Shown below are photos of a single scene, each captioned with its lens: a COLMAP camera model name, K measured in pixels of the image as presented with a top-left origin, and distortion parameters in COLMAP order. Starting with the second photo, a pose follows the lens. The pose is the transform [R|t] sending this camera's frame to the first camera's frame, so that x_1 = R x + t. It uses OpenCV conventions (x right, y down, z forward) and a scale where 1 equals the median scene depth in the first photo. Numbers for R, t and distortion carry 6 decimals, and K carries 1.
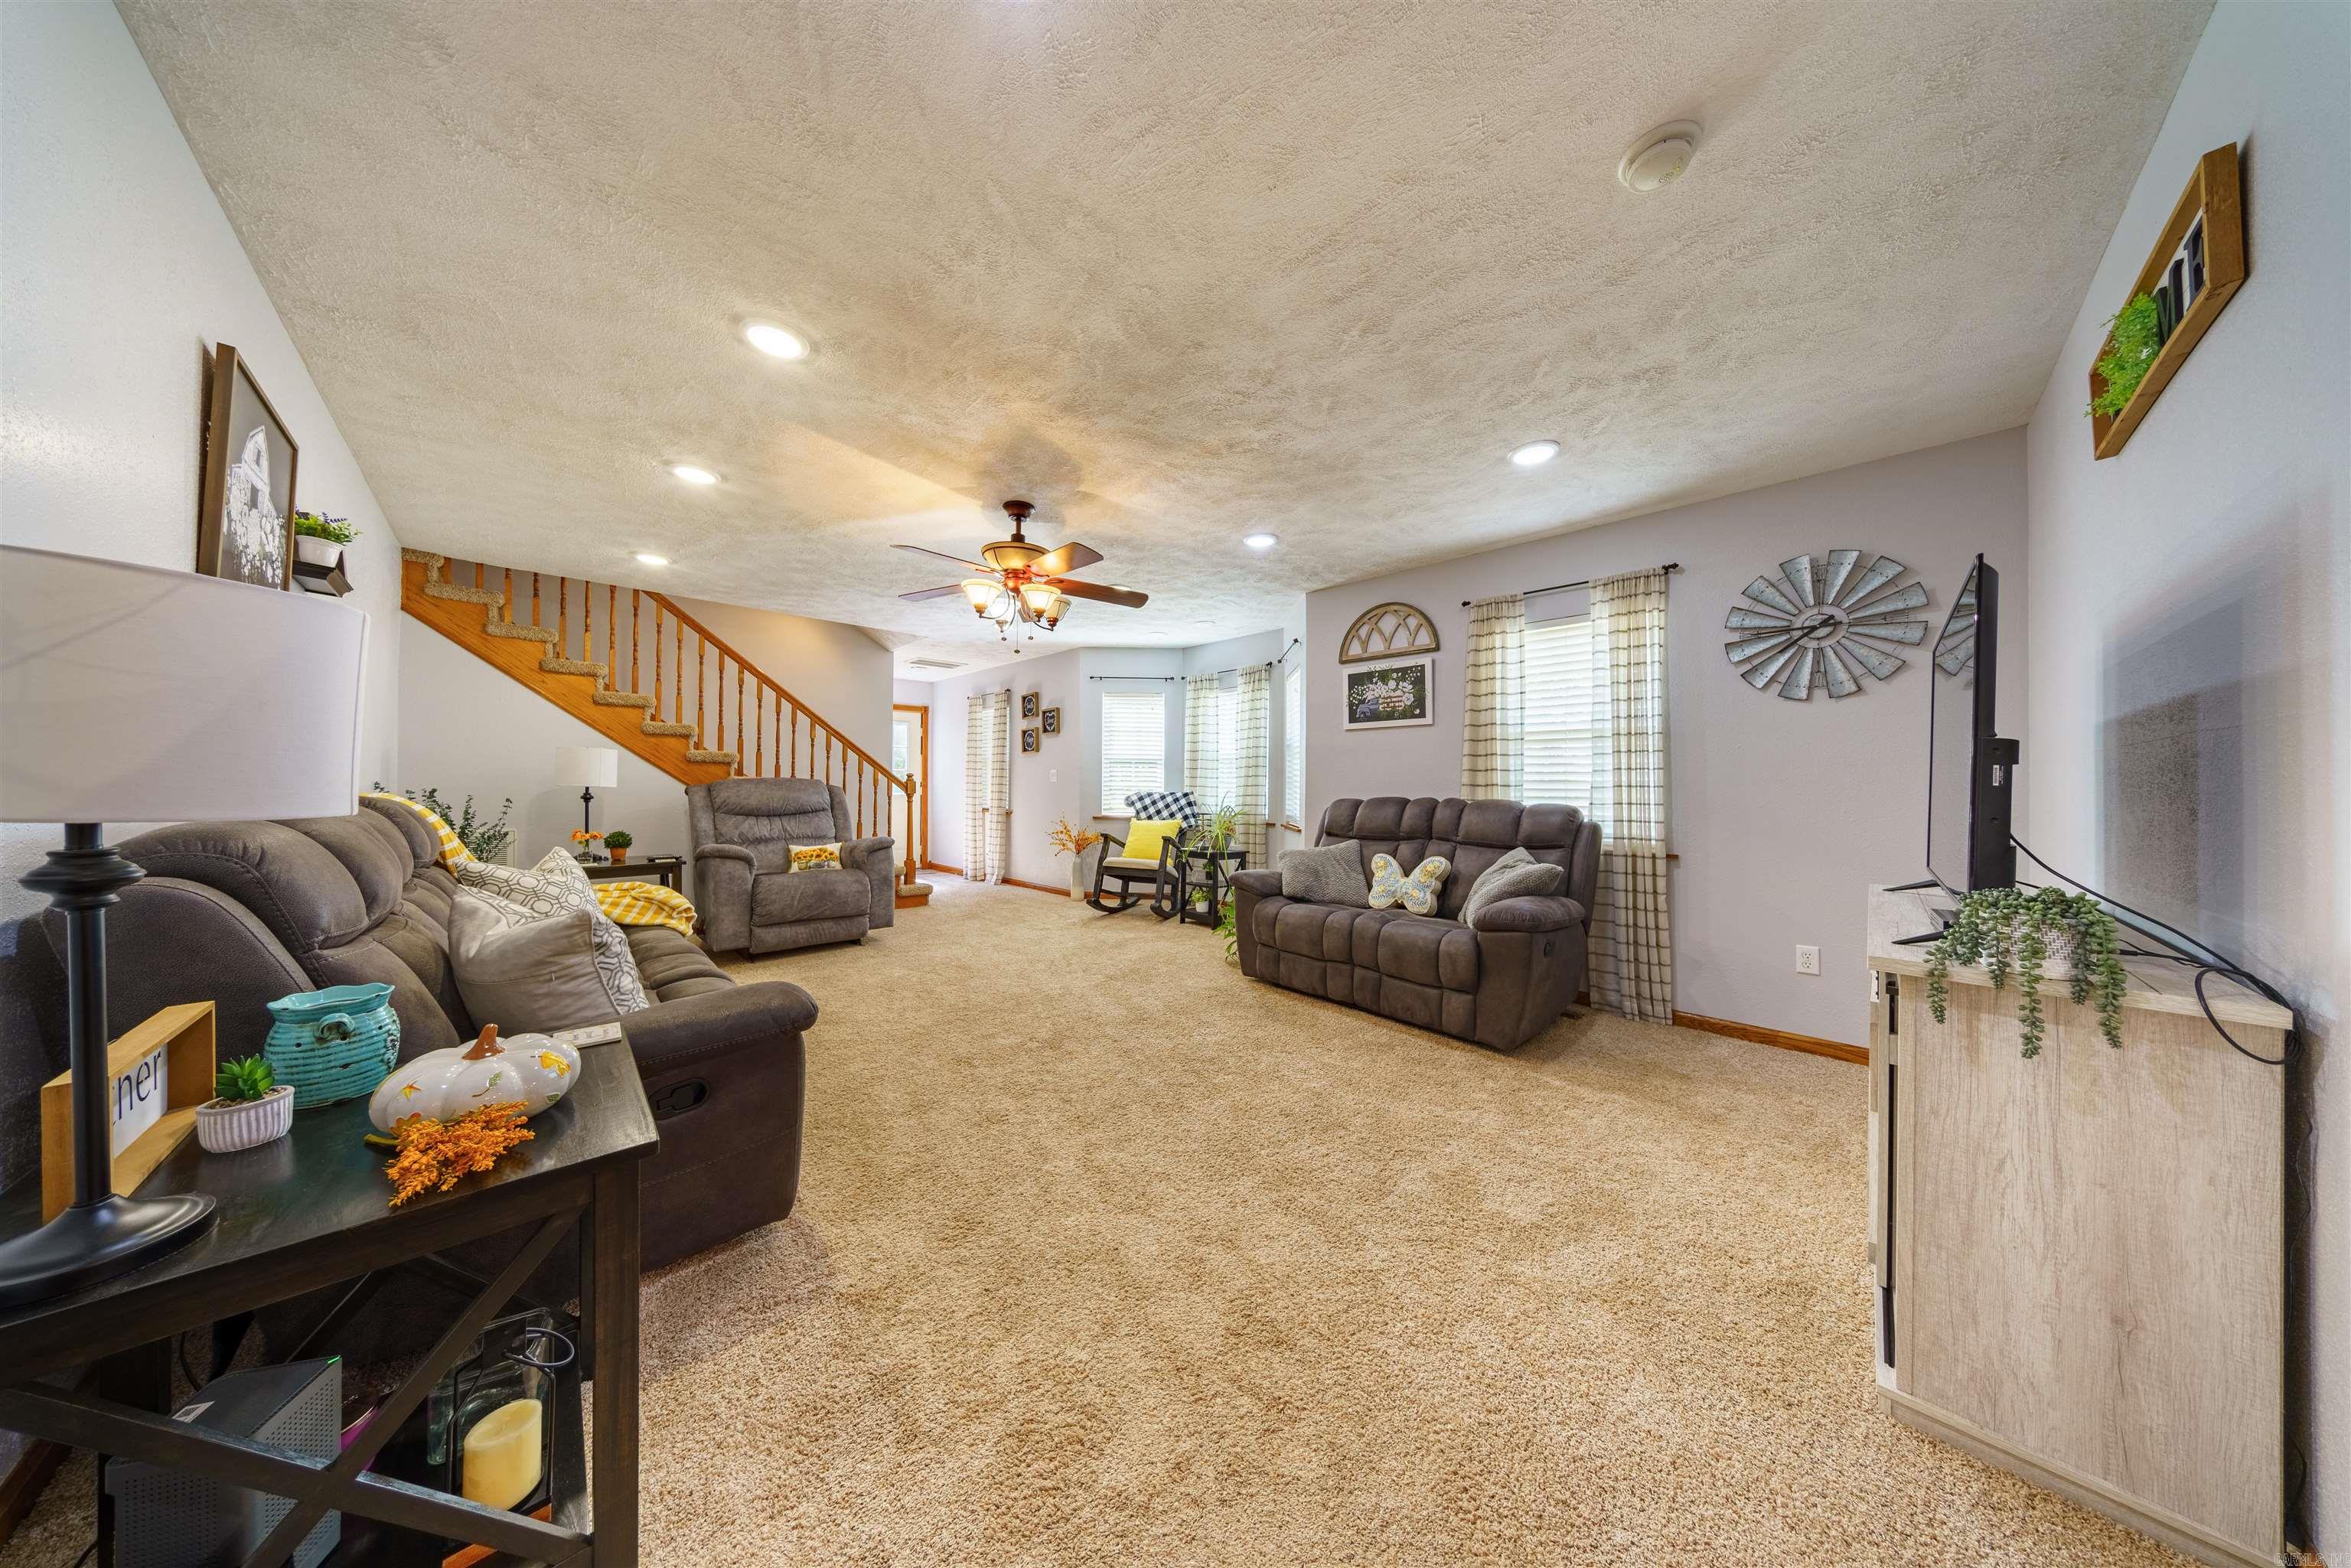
lens RADIAL K [[675.5, 0, 1167.9], [0, 675.5, 787.5], [0, 0, 1]] dist [-0.002933, 0.000571]
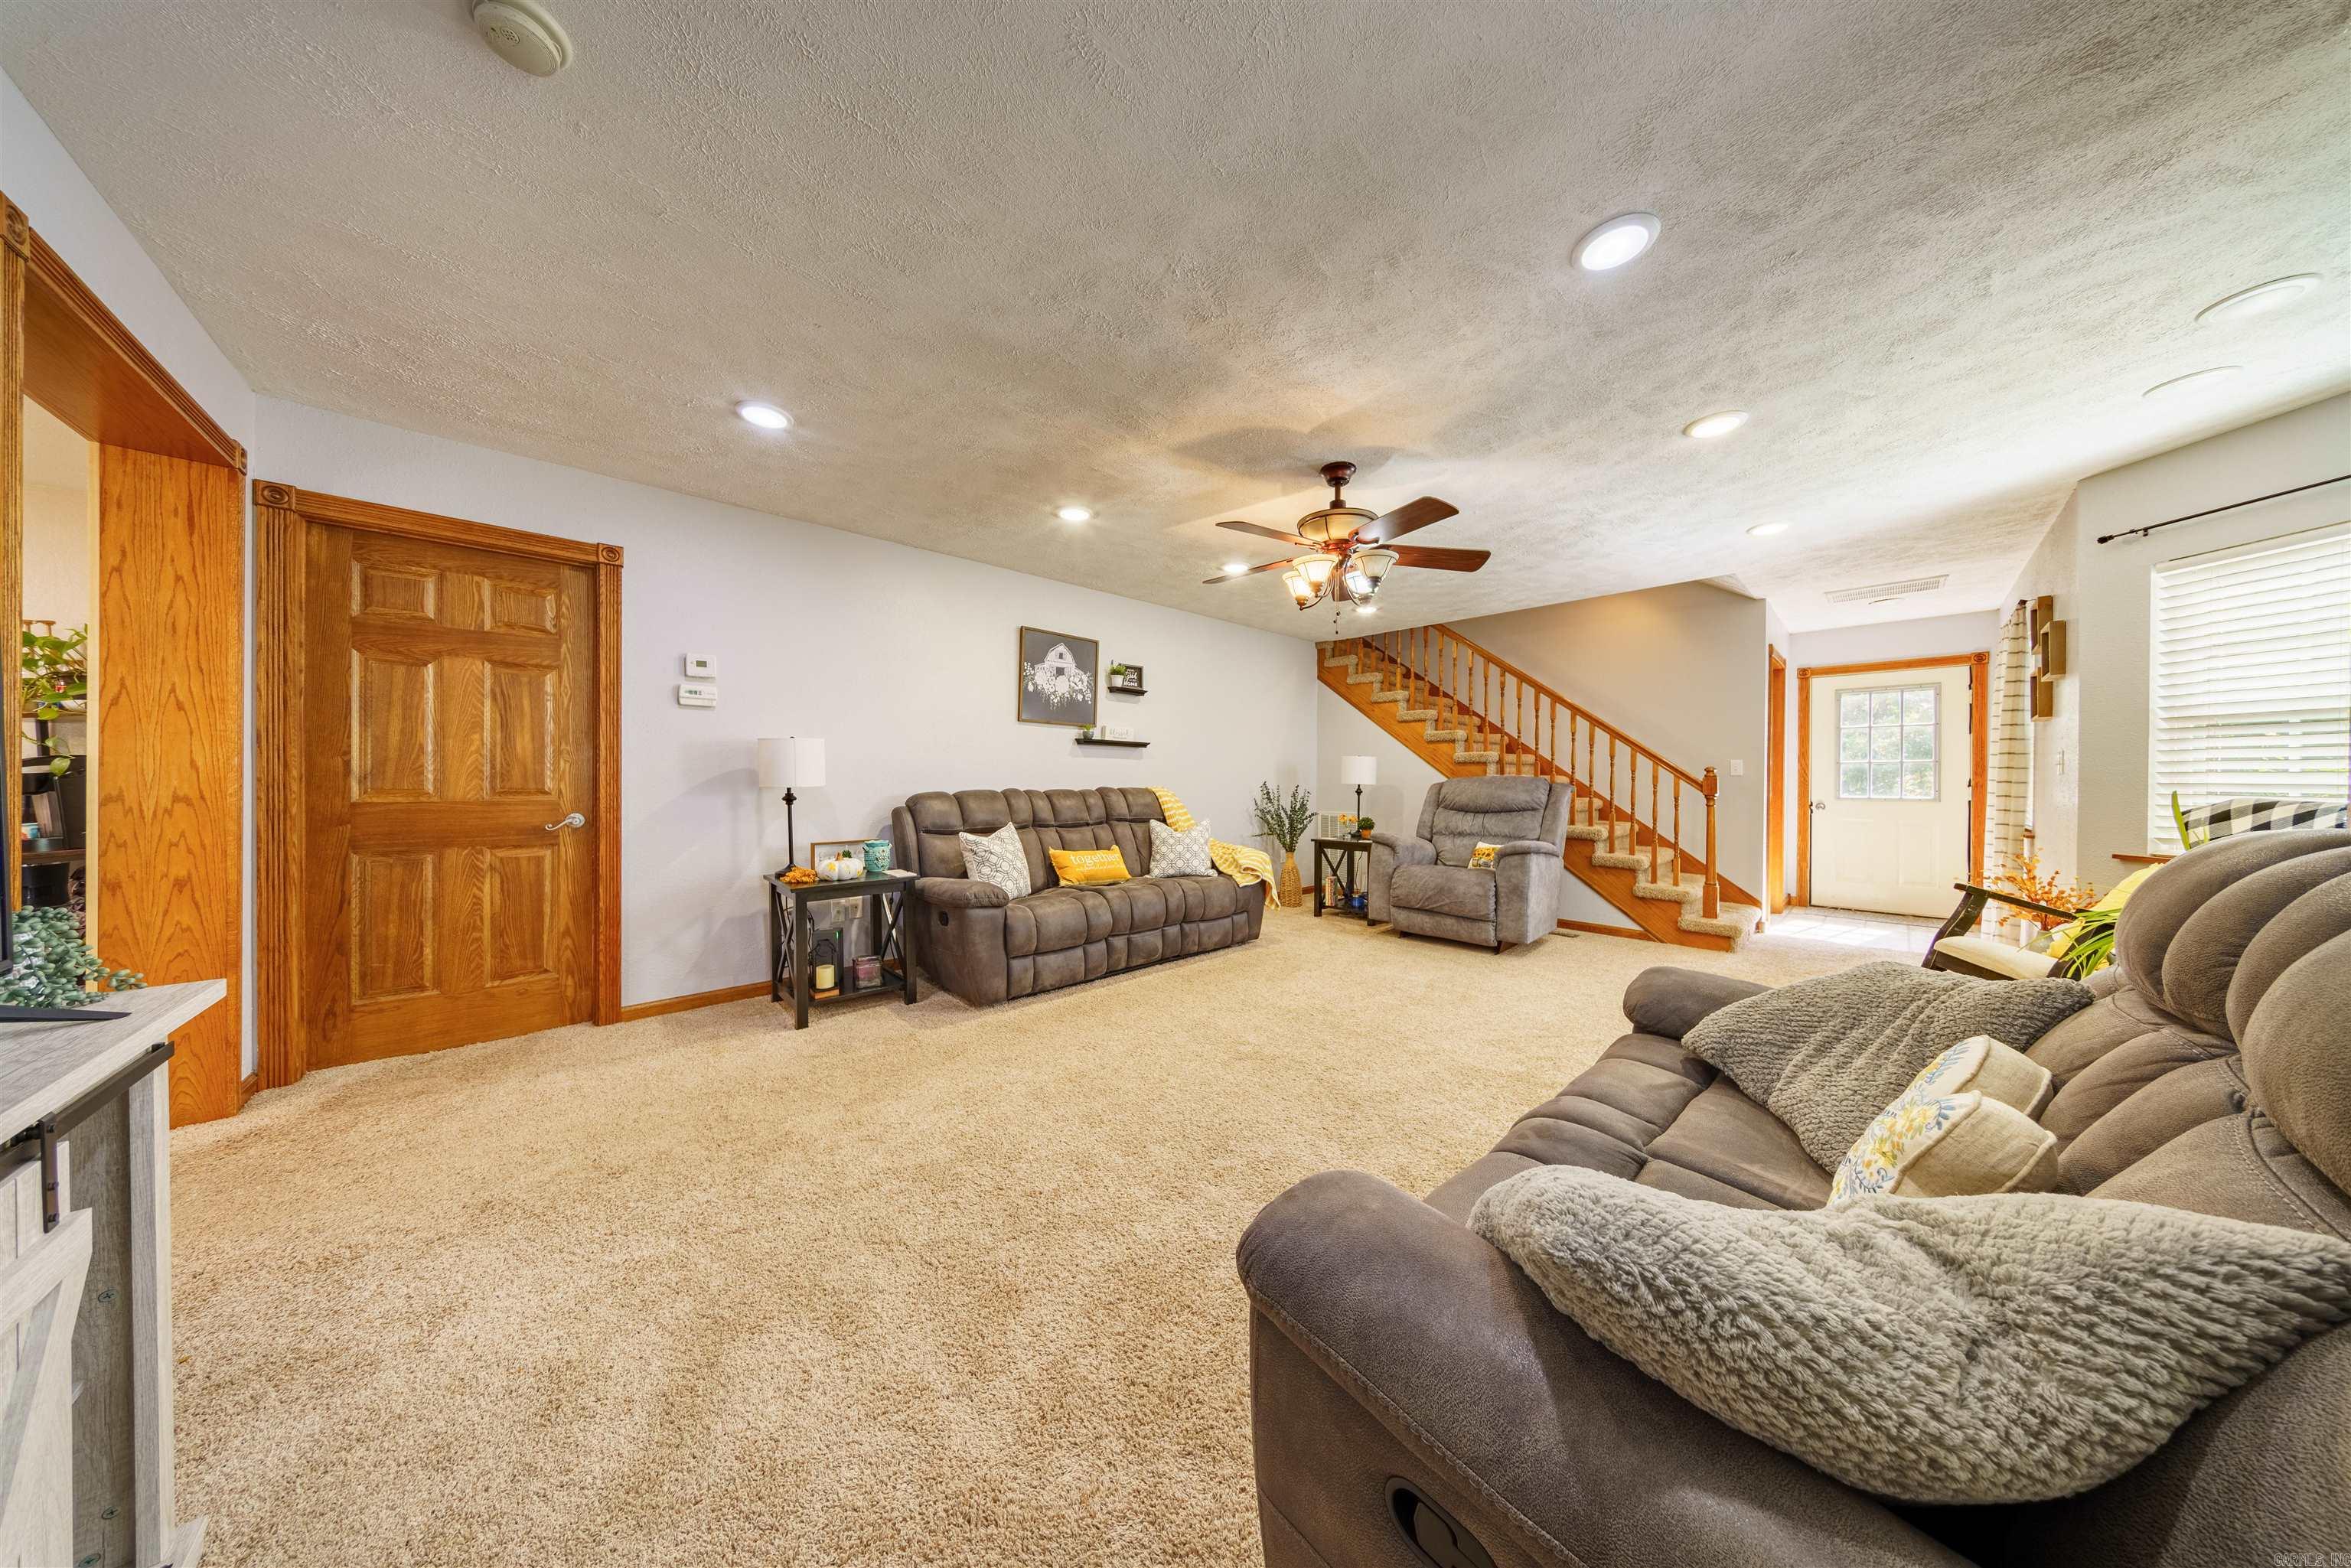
lens RADIAL K [[675.5, 0, 1168.3], [0, 675.5, 781.2], [0, 0, 1]] dist [-0.002933, 0.000571]
pose [[-0.020844, -0.005210, -0.999769, 0.463110], [-0.006988, 0.999963, -0.005065, 0.002739], [0.999758, 0.006880, -0.020880, 0.544947]]
